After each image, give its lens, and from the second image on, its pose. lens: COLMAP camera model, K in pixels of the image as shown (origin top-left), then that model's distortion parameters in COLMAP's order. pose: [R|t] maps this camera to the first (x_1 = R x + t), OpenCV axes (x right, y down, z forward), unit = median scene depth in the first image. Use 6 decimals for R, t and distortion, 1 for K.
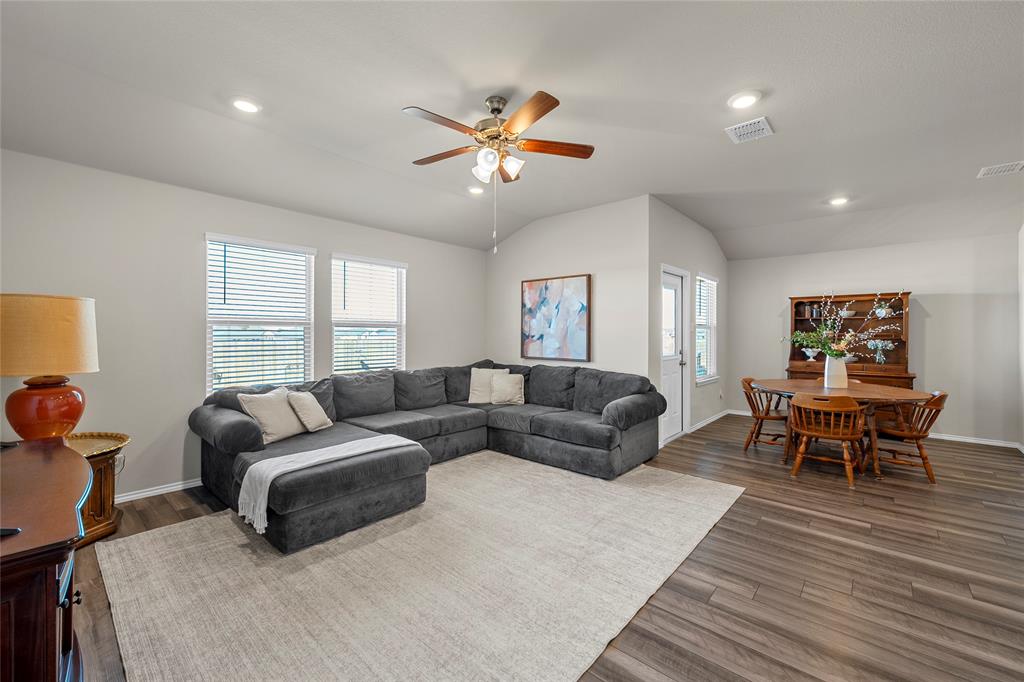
lens RADIAL K [[418.2, 0, 515.9], [0, 418.2, 332.9], [0, 0, 1]] dist [-0.002802, -0.000092]
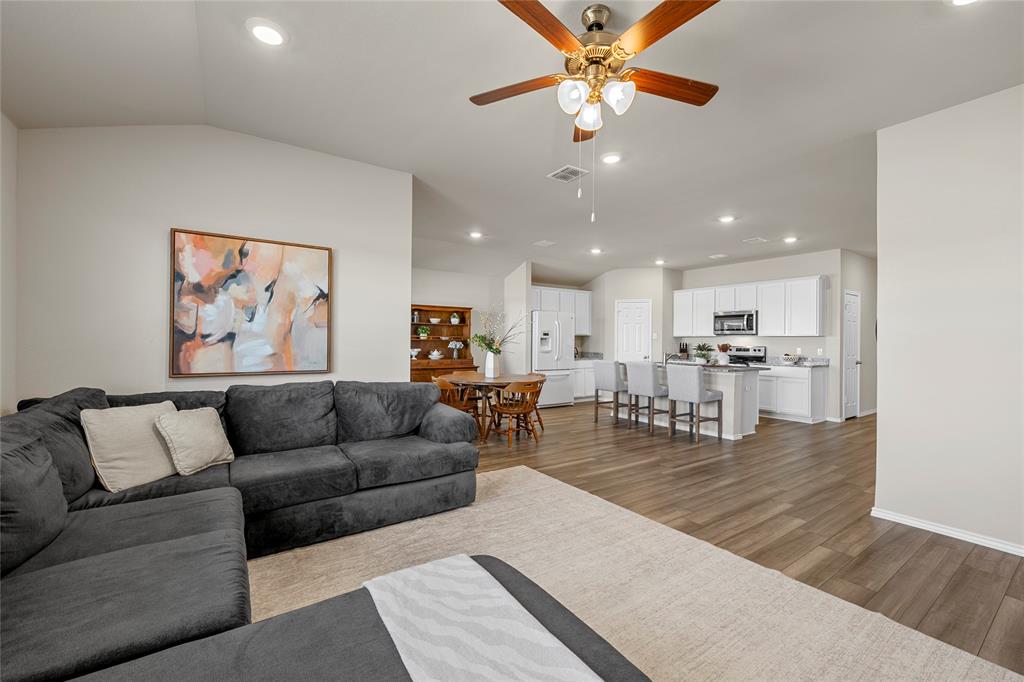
lens RADIAL K [[418.2, 0, 516.2], [0, 418.2, 343.2], [0, 0, 1]] dist [-0.002802, -0.000092]
pose [[0.242923, -0.005444, 0.970030, -0.457737], [-0.010600, 0.999910, 0.008266, 0.010621], [-0.969988, -0.012290, 0.242844, 0.551974]]
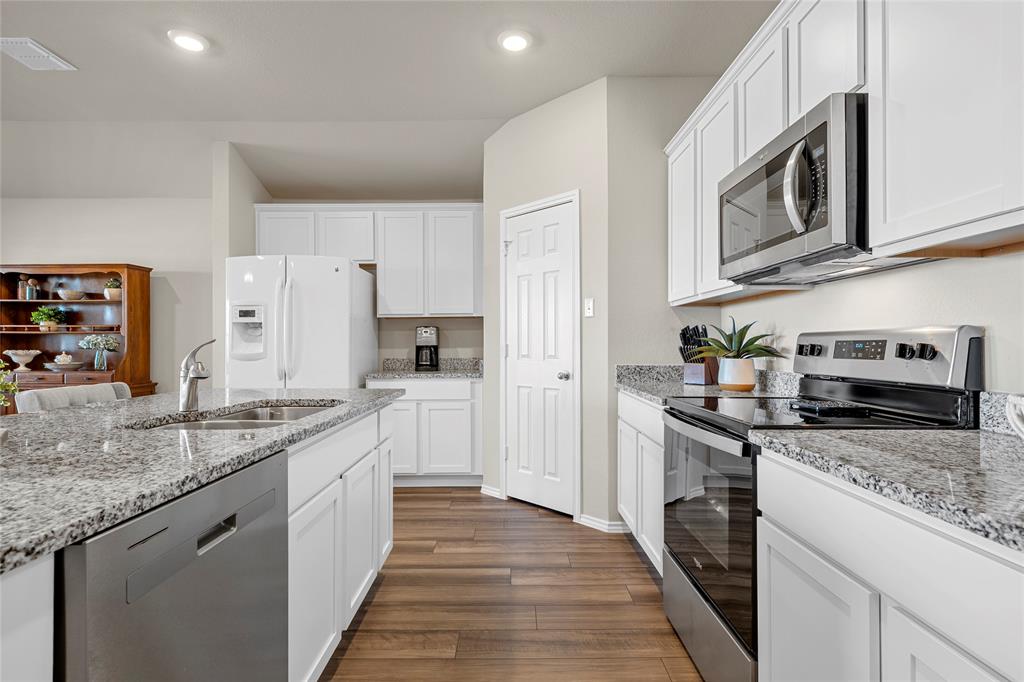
lens RADIAL K [[498.5, 0, 513.2], [0, 498.5, 343.3], [0, 0, 1]] dist [0.003753, -0.000488]
pose [[0.751272, -0.005168, 0.659972, 0.968531], [0.003628, 0.999987, 0.003701, 0.034091], [-0.659983, -0.000386, 0.751281, -0.036992]]
